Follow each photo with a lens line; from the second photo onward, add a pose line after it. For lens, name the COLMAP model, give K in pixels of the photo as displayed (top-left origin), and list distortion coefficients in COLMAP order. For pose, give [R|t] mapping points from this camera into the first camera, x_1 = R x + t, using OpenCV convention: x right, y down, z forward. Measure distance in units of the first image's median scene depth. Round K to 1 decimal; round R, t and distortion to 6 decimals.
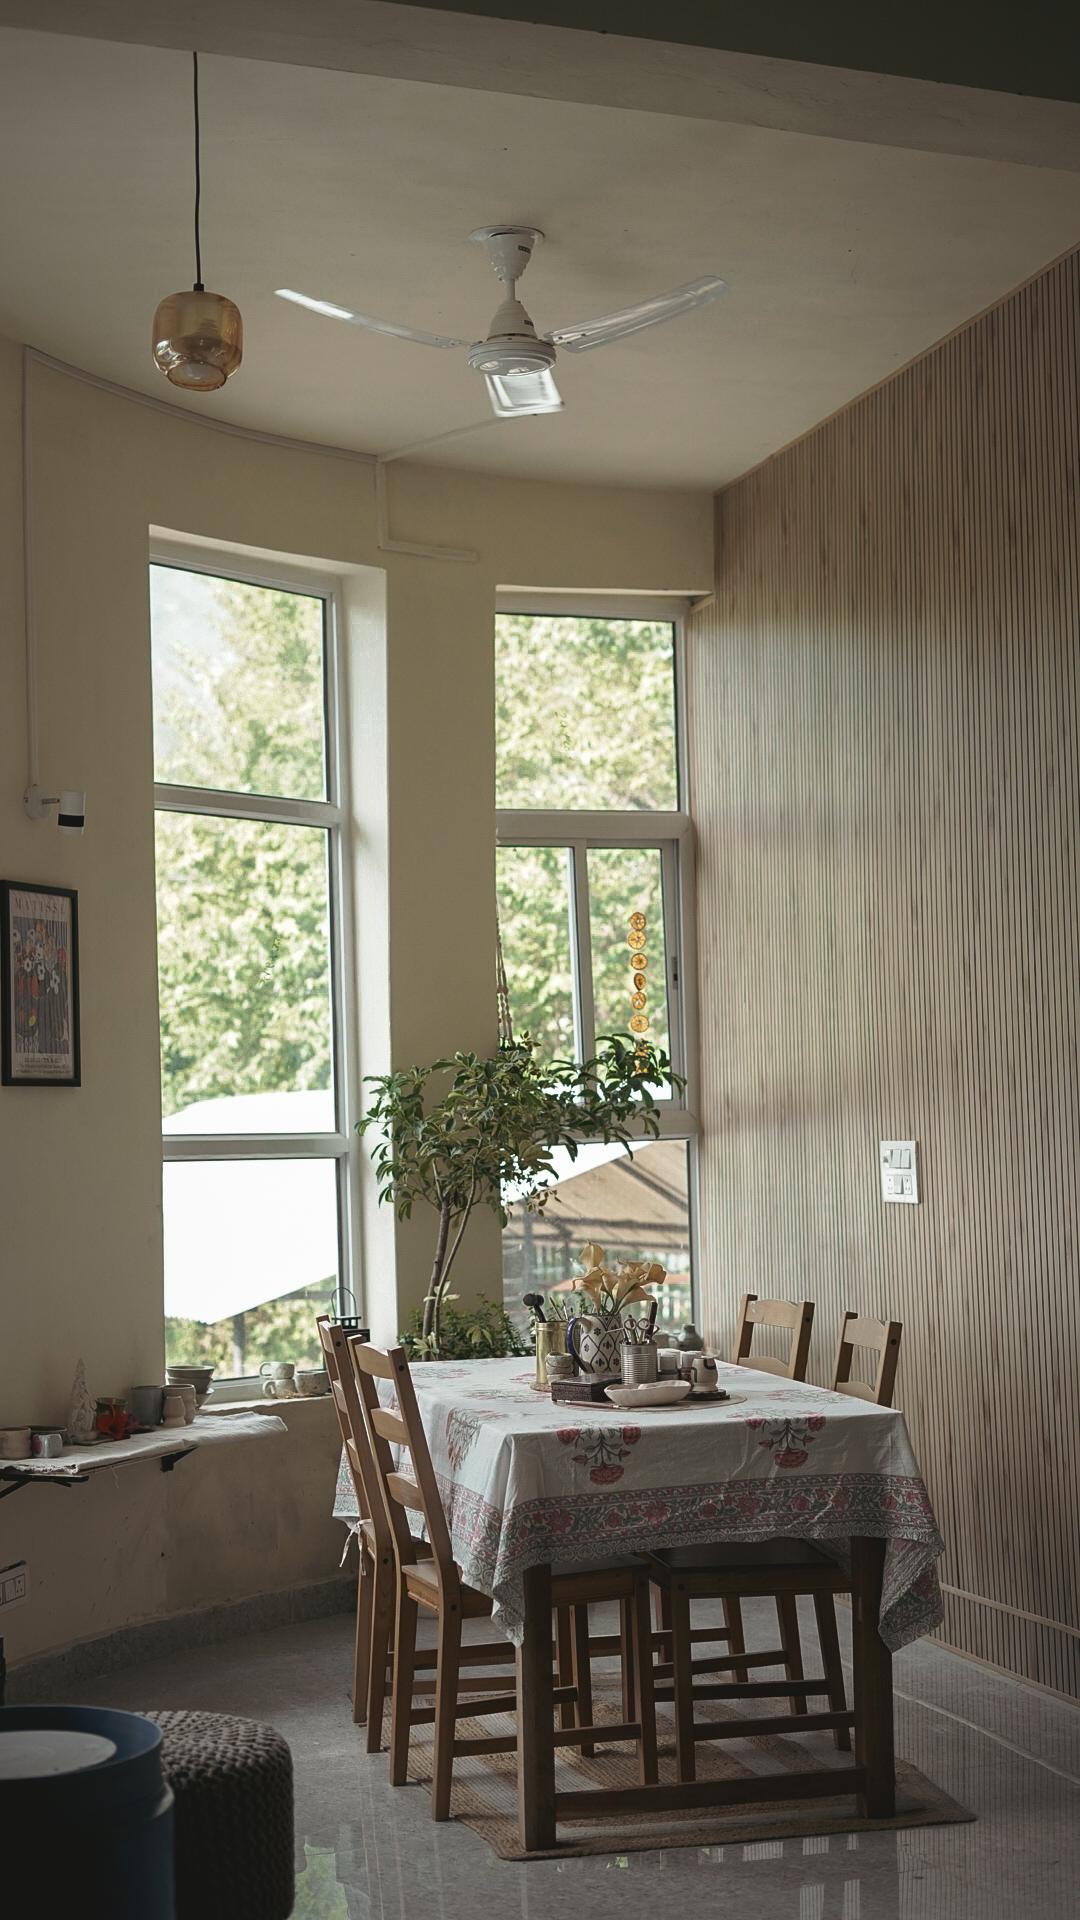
lens RADIAL K [[2726.7, 0, 540.0], [0, 2726.7, 960.0], [0, 0, 1]] dist [-0.036421, 0.025444]
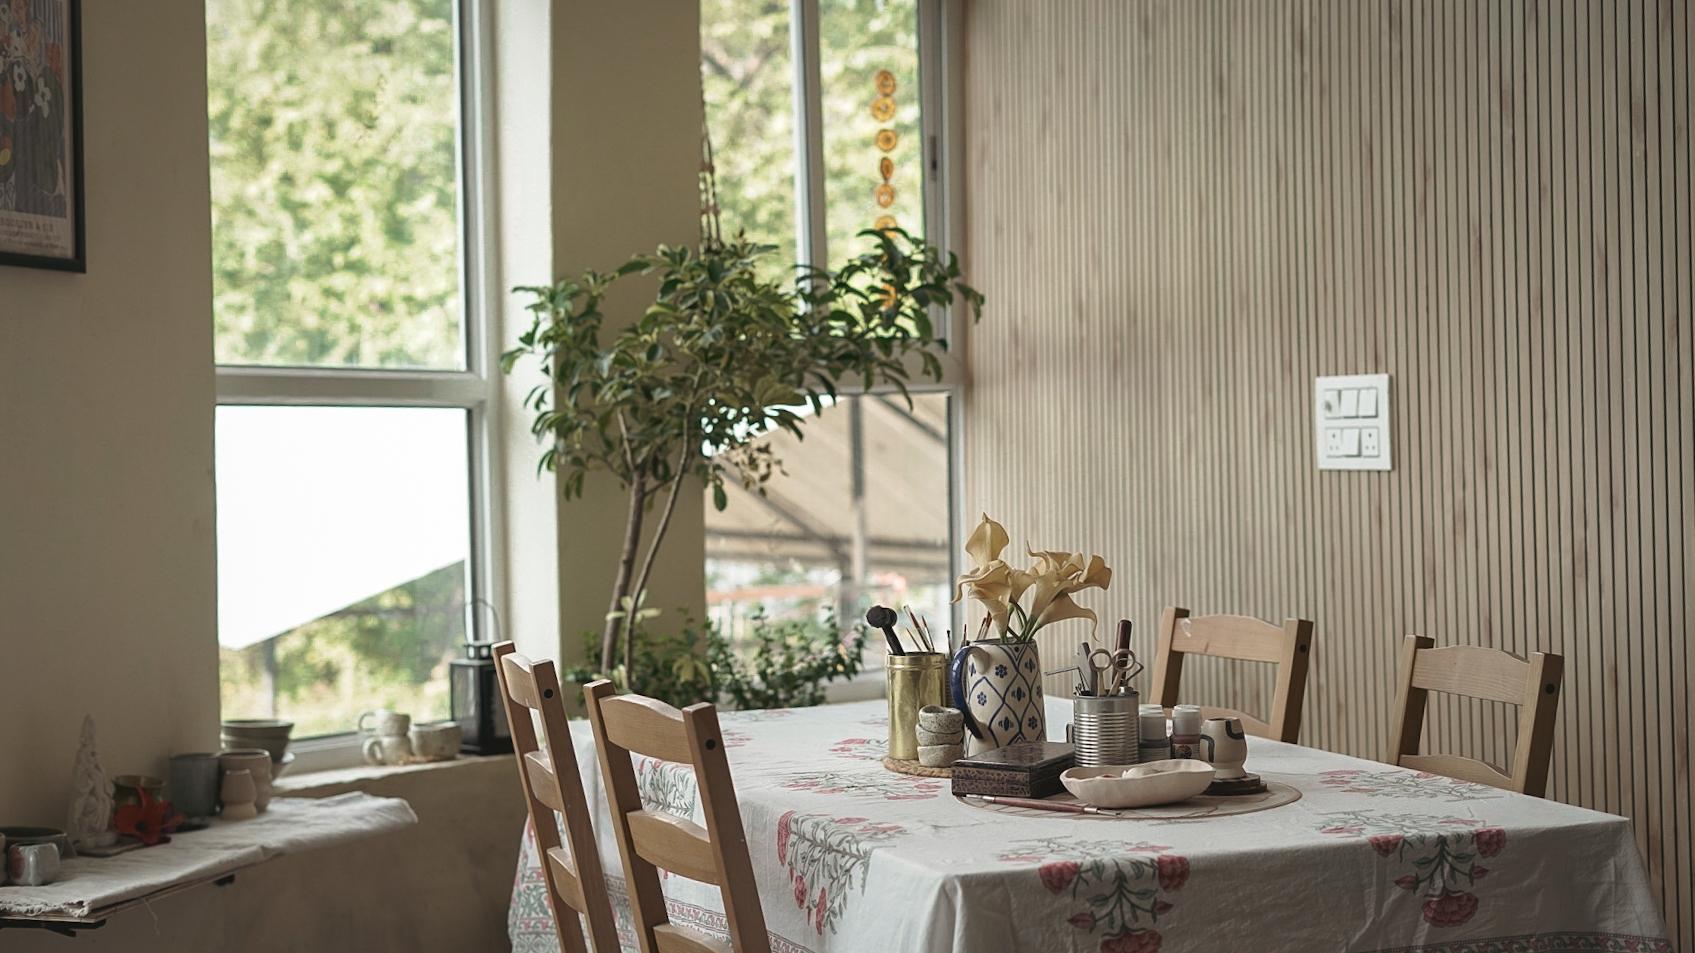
lens RADIAL K [[2470.2, 0, 725.9], [0, 2470.2, 466.1], [0, 0, 1]] dist [-0.042079, -0.042875]
pose [[0.995318, 0.005320, 0.096509, -0.075397], [-0.011302, 0.998040, 0.061547, 0.052335], [-0.095992, -0.062350, 0.993427, 0.416067]]
